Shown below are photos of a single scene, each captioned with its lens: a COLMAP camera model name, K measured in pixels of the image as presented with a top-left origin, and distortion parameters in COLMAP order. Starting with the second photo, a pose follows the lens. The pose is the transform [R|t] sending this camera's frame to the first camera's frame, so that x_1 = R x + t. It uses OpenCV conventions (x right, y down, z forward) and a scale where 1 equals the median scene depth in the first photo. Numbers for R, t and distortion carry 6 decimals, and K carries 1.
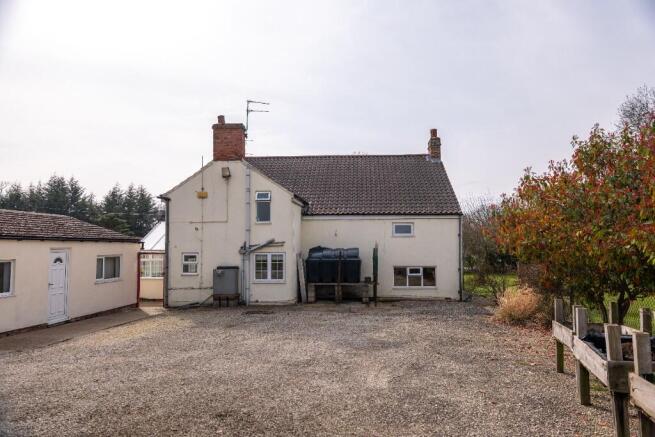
lens RADIAL K [[445.1, 0, 327.5], [0, 445.1, 218.5], [0, 0, 1]] dist [0.001660, 0.002145]
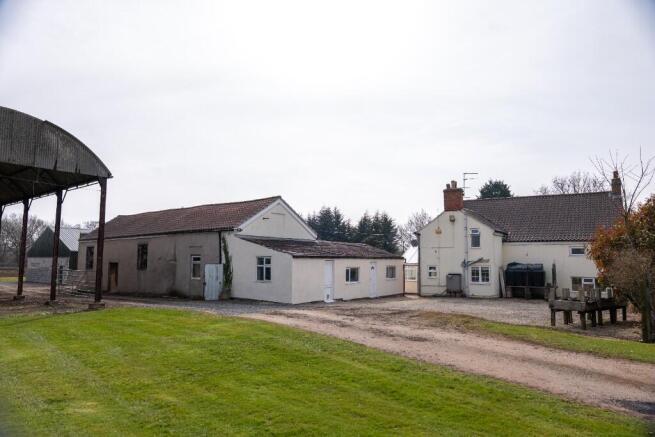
lens RADIAL K [[445.1, 0, 327.5], [0, 445.1, 218.5], [0, 0, 1]] dist [0.001660, 0.002145]
pose [[0.878281, -0.033797, -0.476948, 0.160954], [0.020201, 0.999231, -0.033607, -0.053263], [0.477717, 0.019881, 0.878289, -0.702351]]
